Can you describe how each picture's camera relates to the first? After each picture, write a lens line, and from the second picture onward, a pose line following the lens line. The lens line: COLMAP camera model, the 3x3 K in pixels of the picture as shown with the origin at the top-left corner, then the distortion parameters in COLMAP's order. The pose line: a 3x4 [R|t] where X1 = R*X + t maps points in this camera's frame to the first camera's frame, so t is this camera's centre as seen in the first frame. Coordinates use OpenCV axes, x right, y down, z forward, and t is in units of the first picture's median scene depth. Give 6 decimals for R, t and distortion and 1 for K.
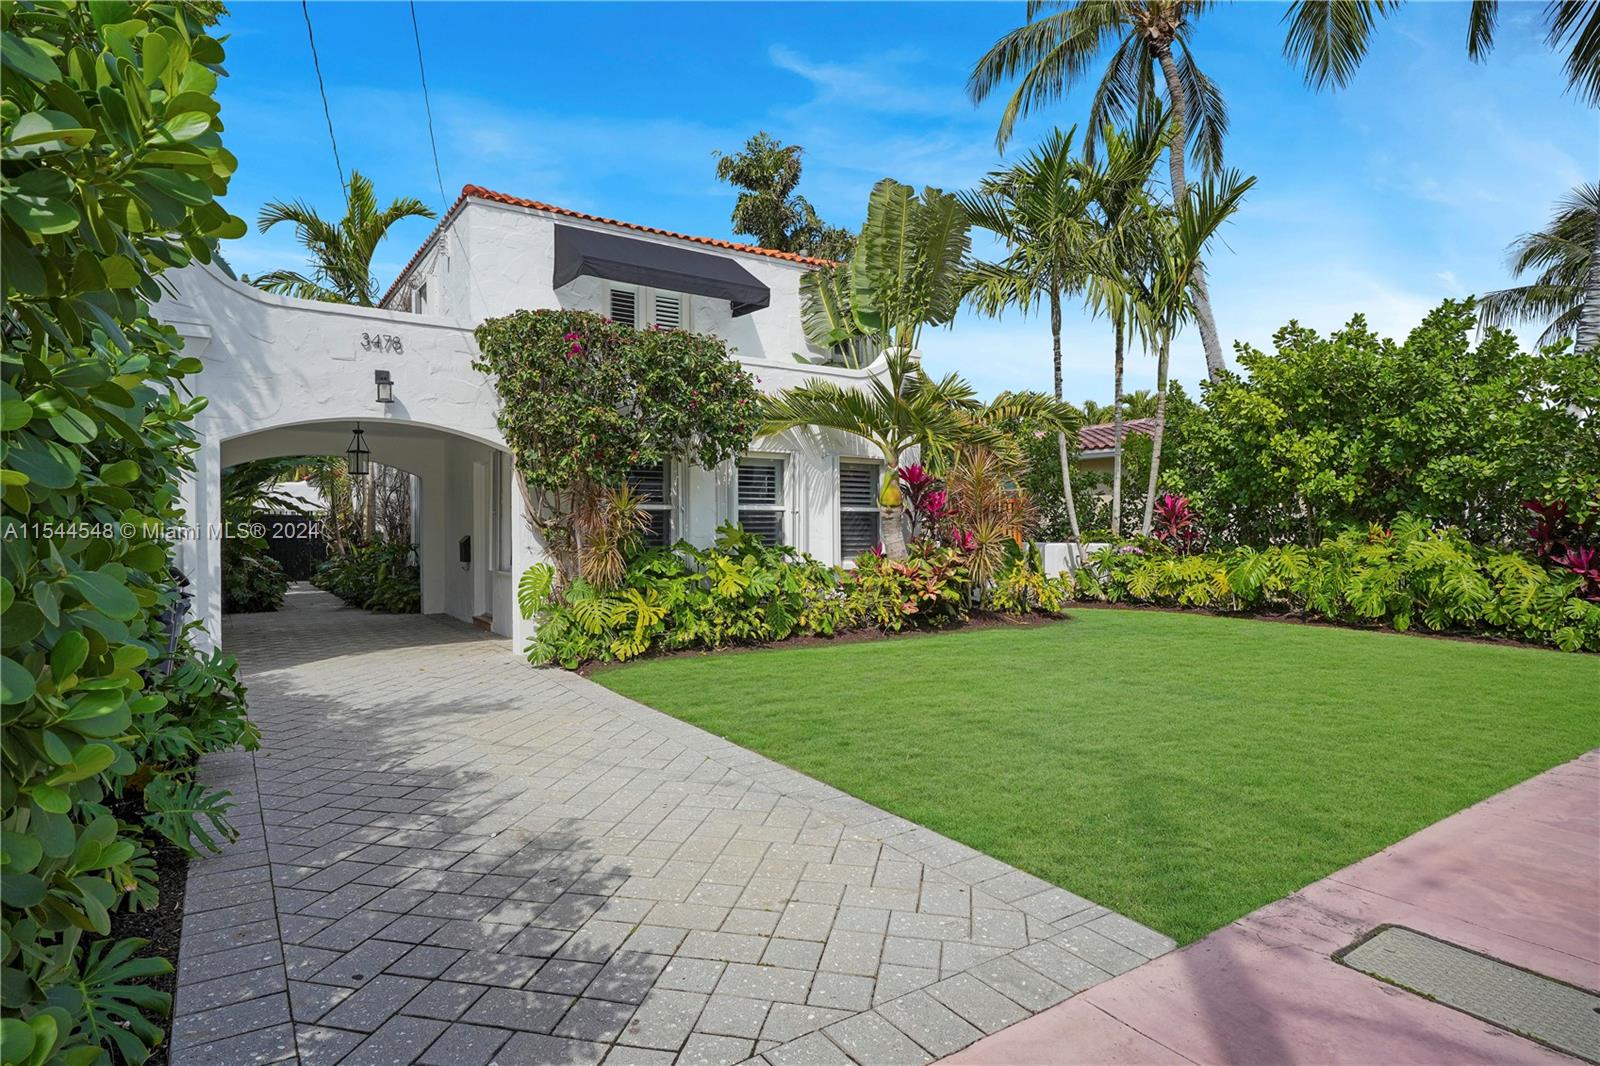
lens RADIAL K [[859.3, 0, 793.4], [0, 859.3, 534.9], [0, 0, 1]] dist [-0.001347, 0.000567]
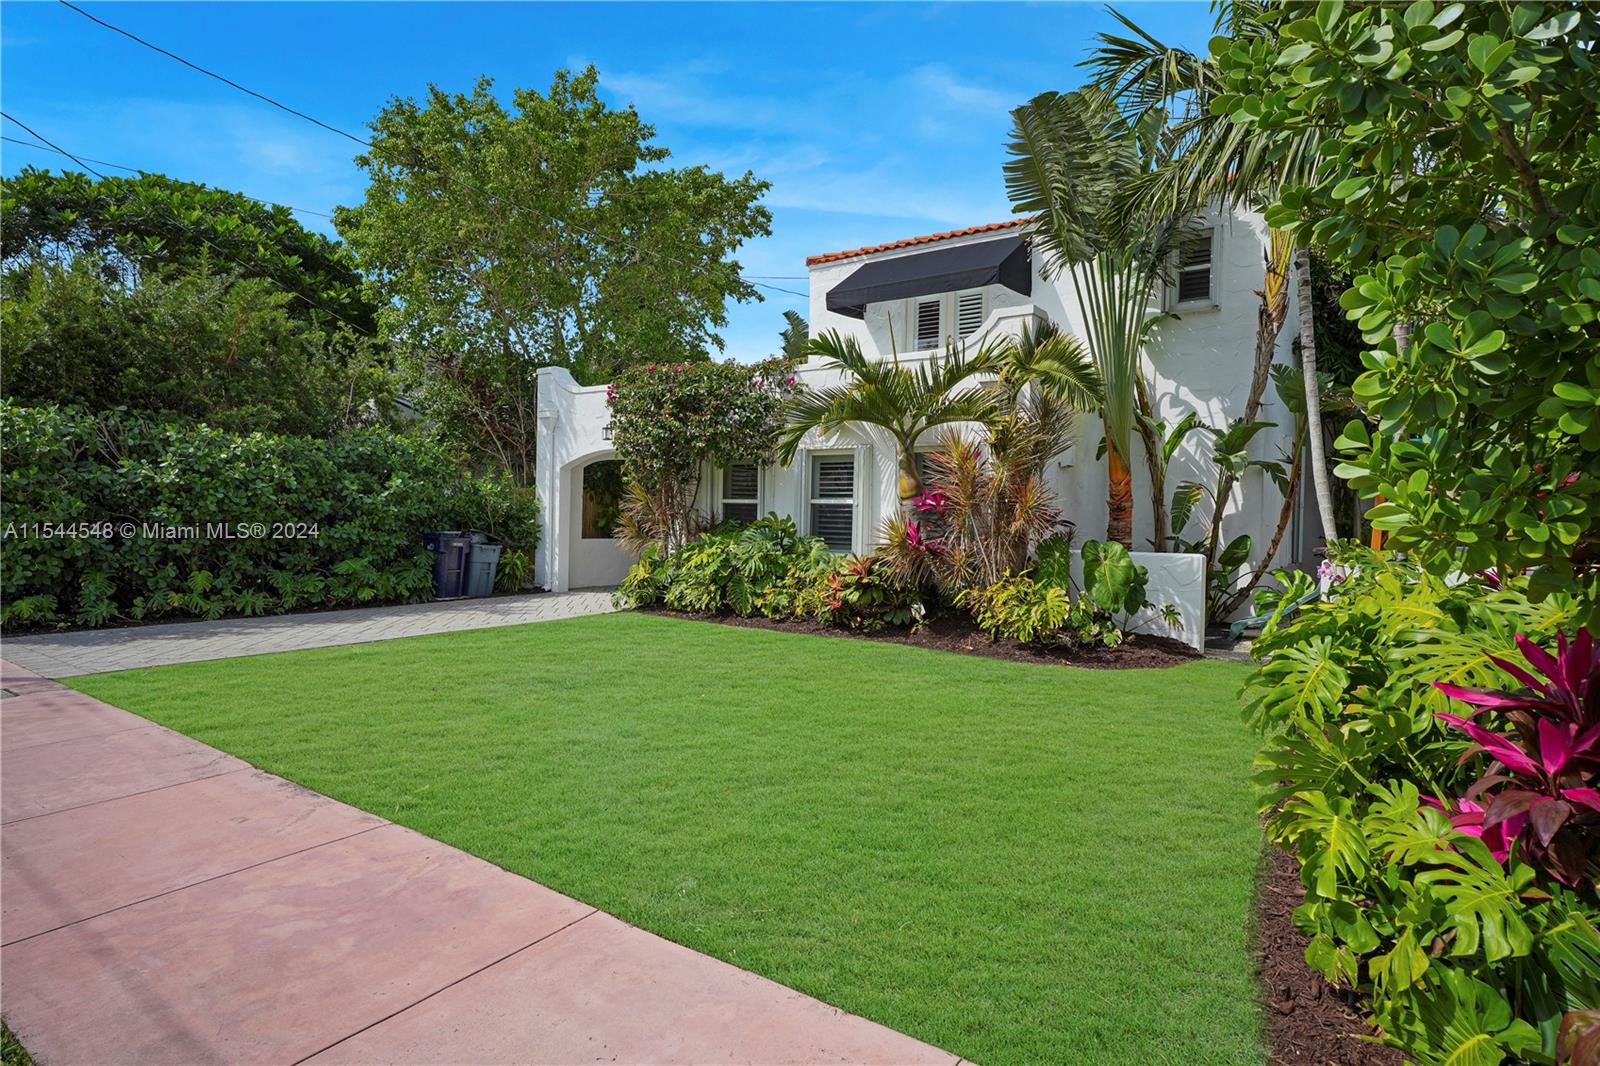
lens RADIAL K [[859.3, 0, 793.4], [0, 859.3, 534.9], [0, 0, 1]] dist [-0.001347, 0.000567]
pose [[0.343446, 0.028257, -0.938747, 0.975637], [-0.026556, 0.999440, 0.020368, -0.010206], [0.938797, 0.017934, 0.344004, 0.601824]]
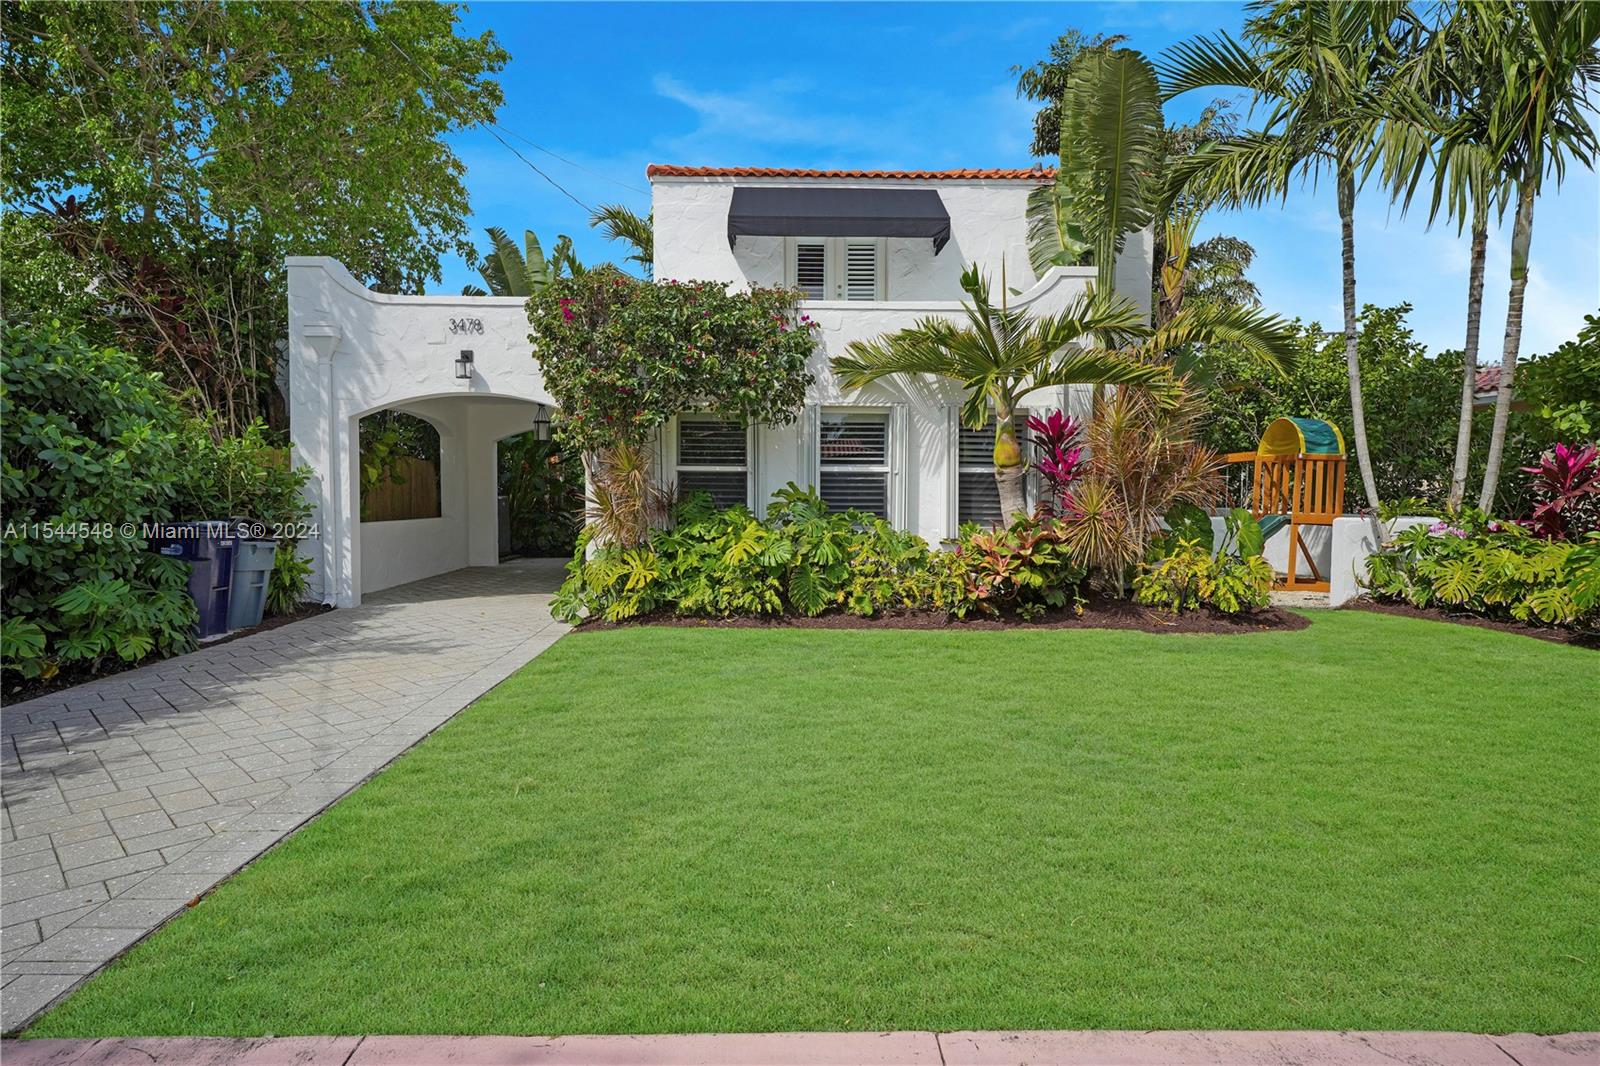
lens RADIAL K [[859.3, 0, 793.4], [0, 859.3, 534.9], [0, 0, 1]] dist [-0.001347, 0.000567]
pose [[0.836294, 0.037551, -0.546995, 0.414716], [-0.013440, 0.998756, 0.048015, -0.005040], [0.548117, -0.032802, 0.835758, 0.218088]]
